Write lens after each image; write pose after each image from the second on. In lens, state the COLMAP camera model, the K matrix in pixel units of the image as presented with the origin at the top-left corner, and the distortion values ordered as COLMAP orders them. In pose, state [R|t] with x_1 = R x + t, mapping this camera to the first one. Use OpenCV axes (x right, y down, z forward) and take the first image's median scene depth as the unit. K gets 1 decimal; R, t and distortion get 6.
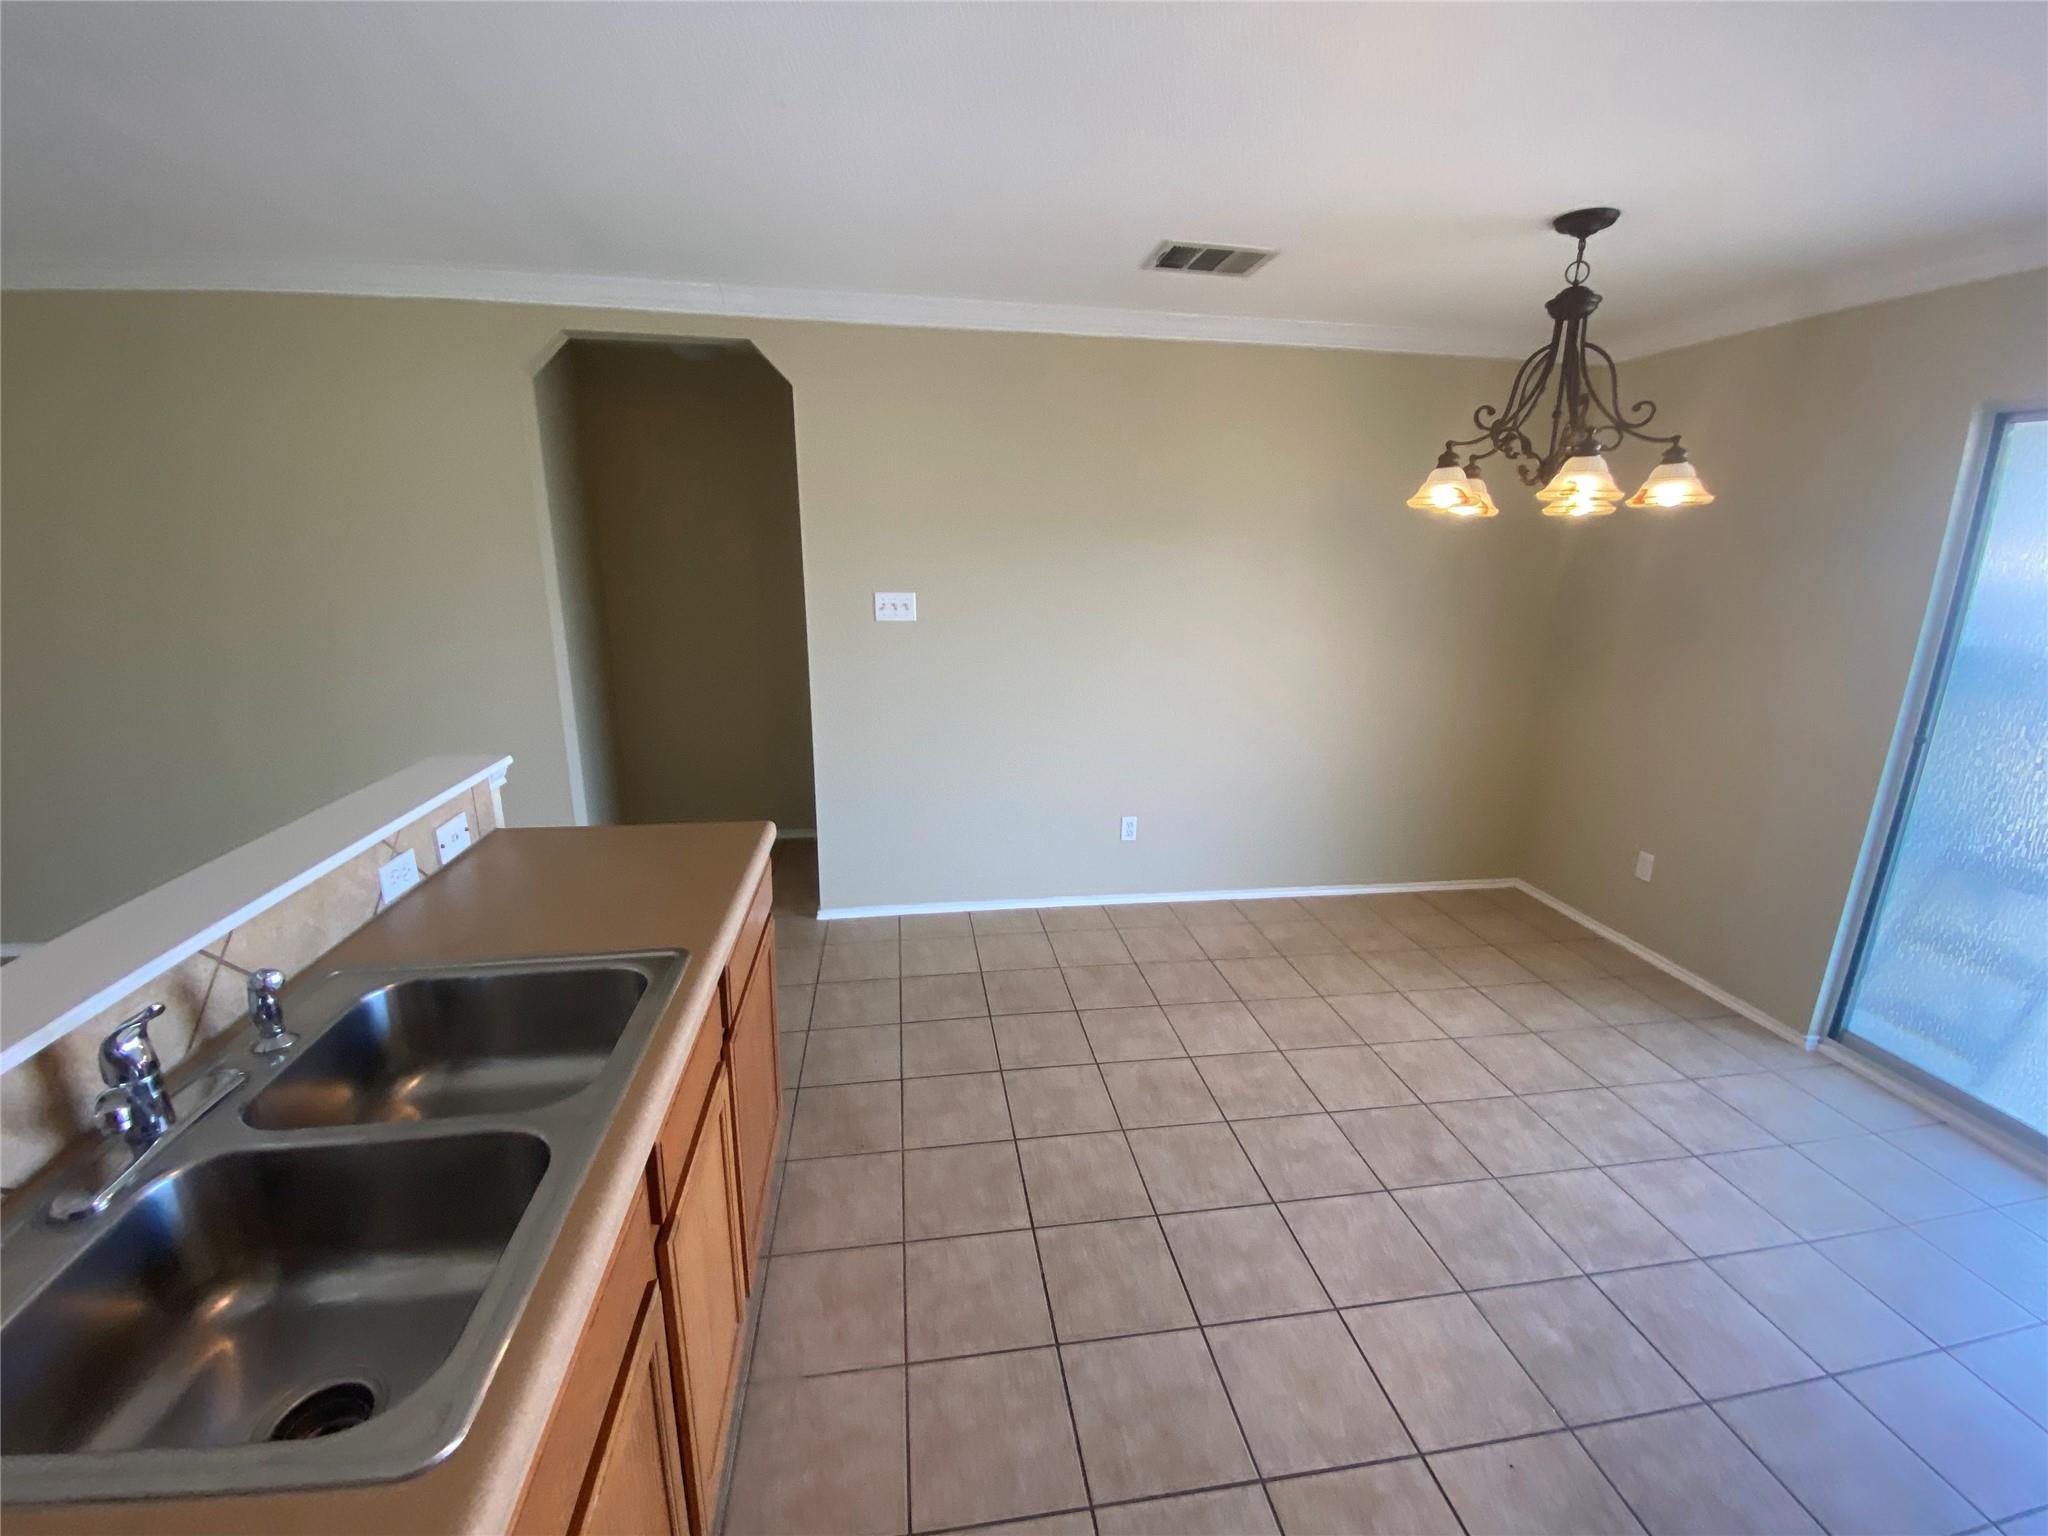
lens RADIAL K [[833.8, 0, 1024.0], [0, 833.8, 768.0], [0, 0, 1]] dist [-0.036384, -0.000072]
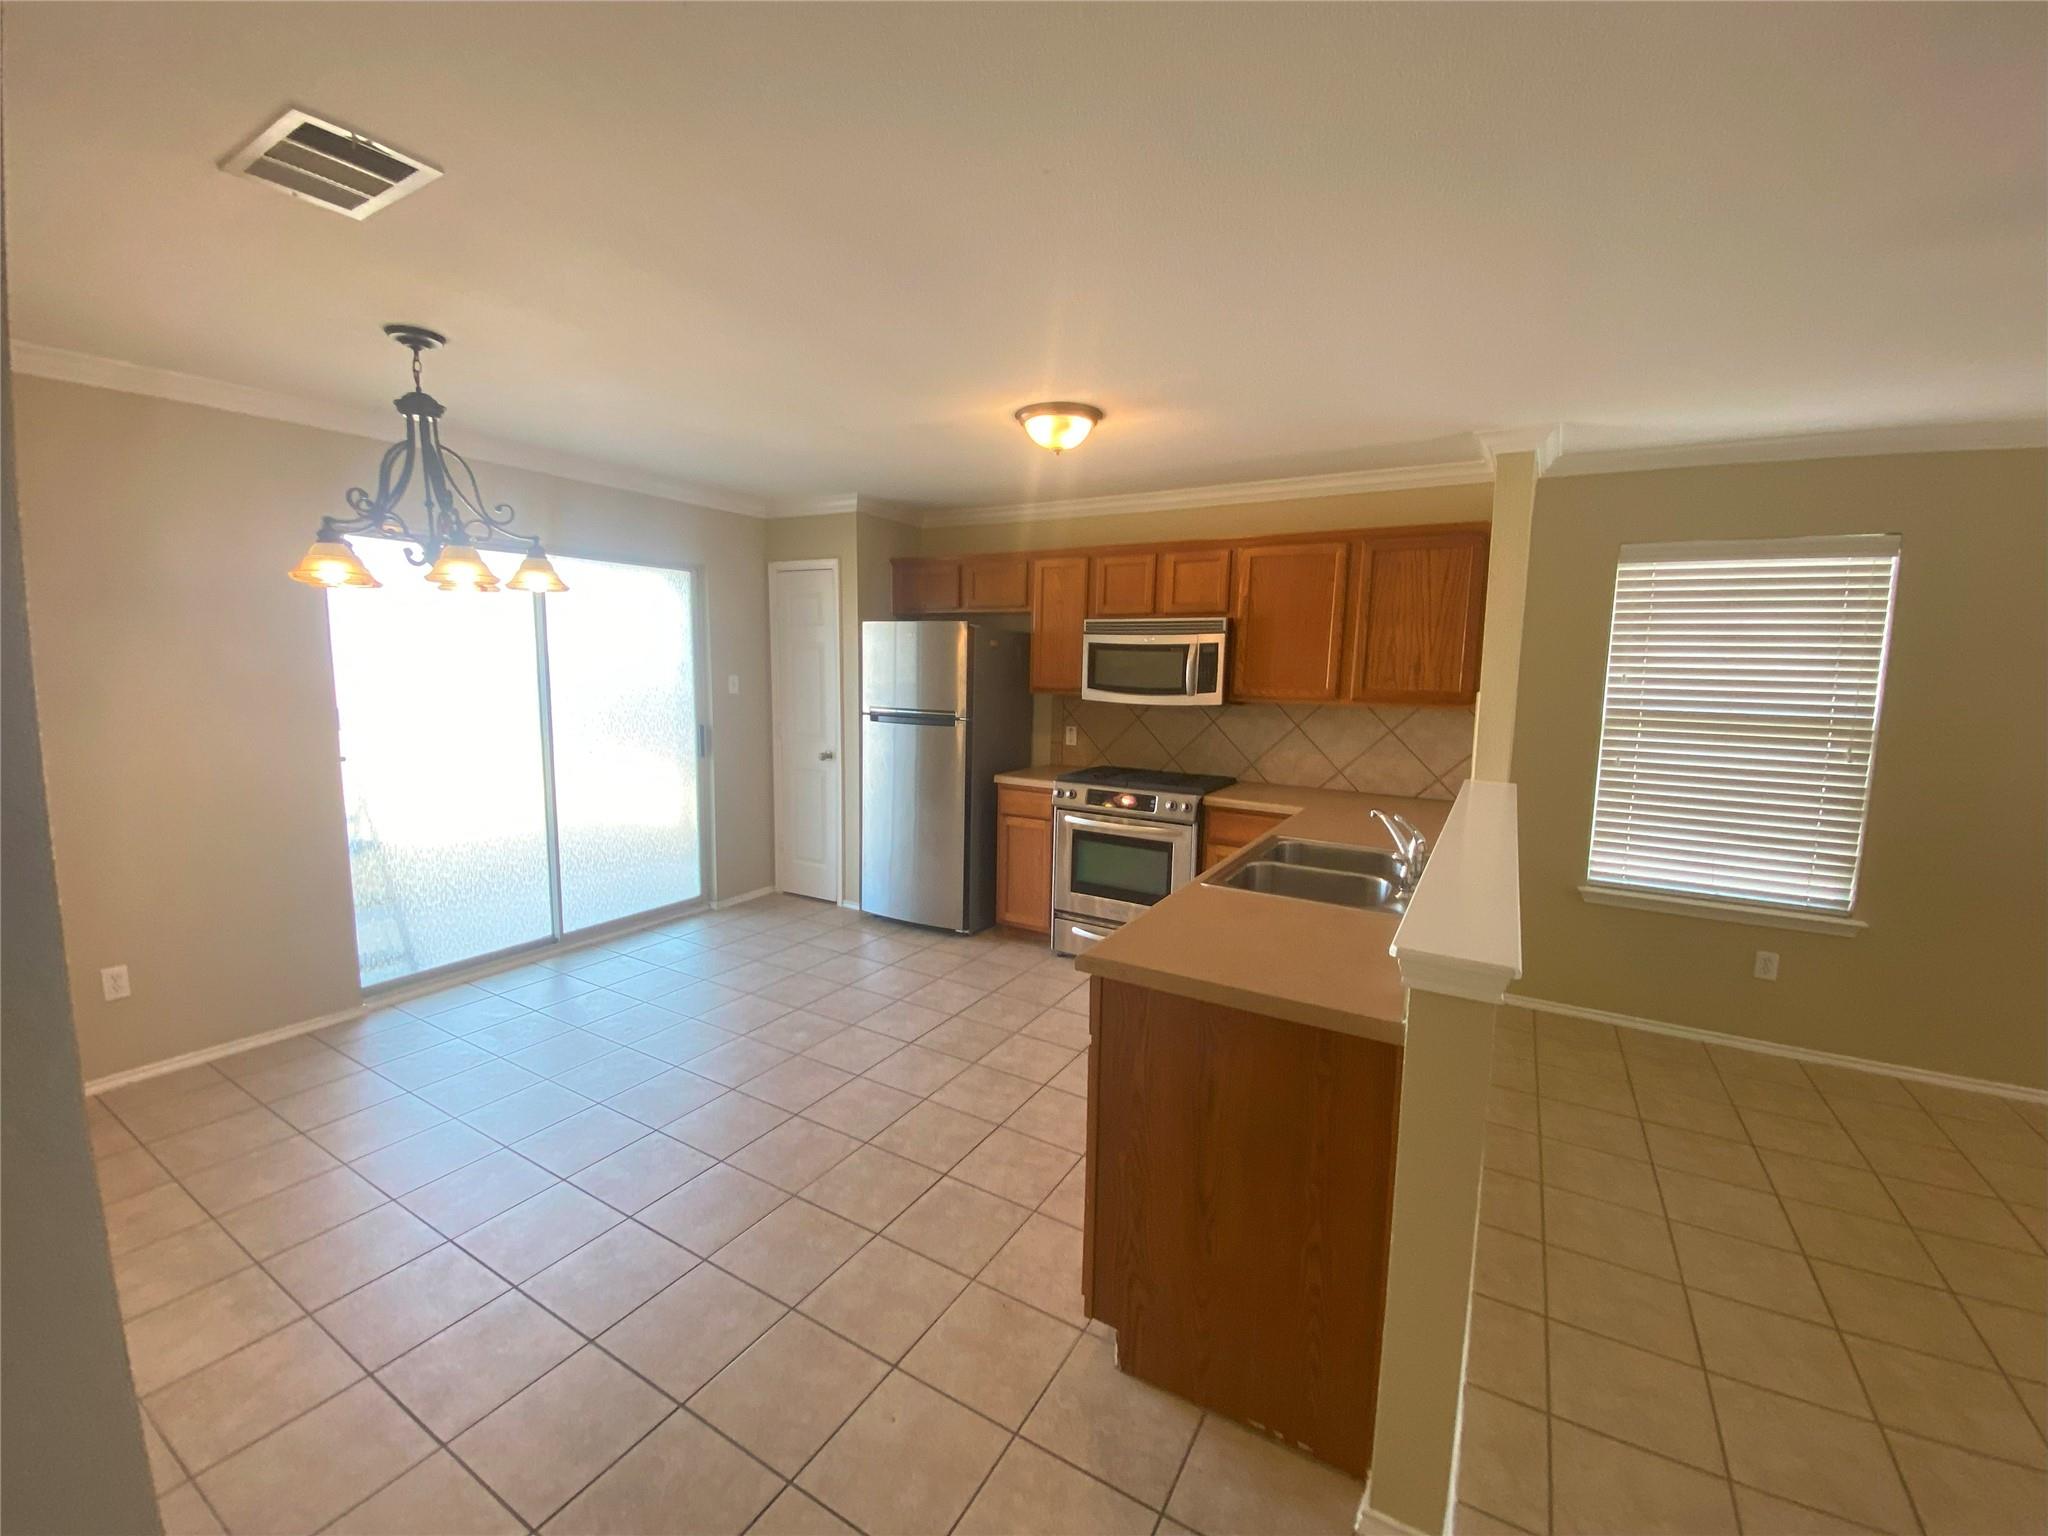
lens RADIAL K [[834.1, 0, 1024.0], [0, 834.1, 768.0], [0, 0, 1]] dist [0.000318, 0.000068]
pose [[-0.778874, -0.116027, 0.616355, -0.704722], [0.130100, 0.931474, 0.339752, -0.383575], [-0.613538, 0.344811, -0.710405, 1.440321]]
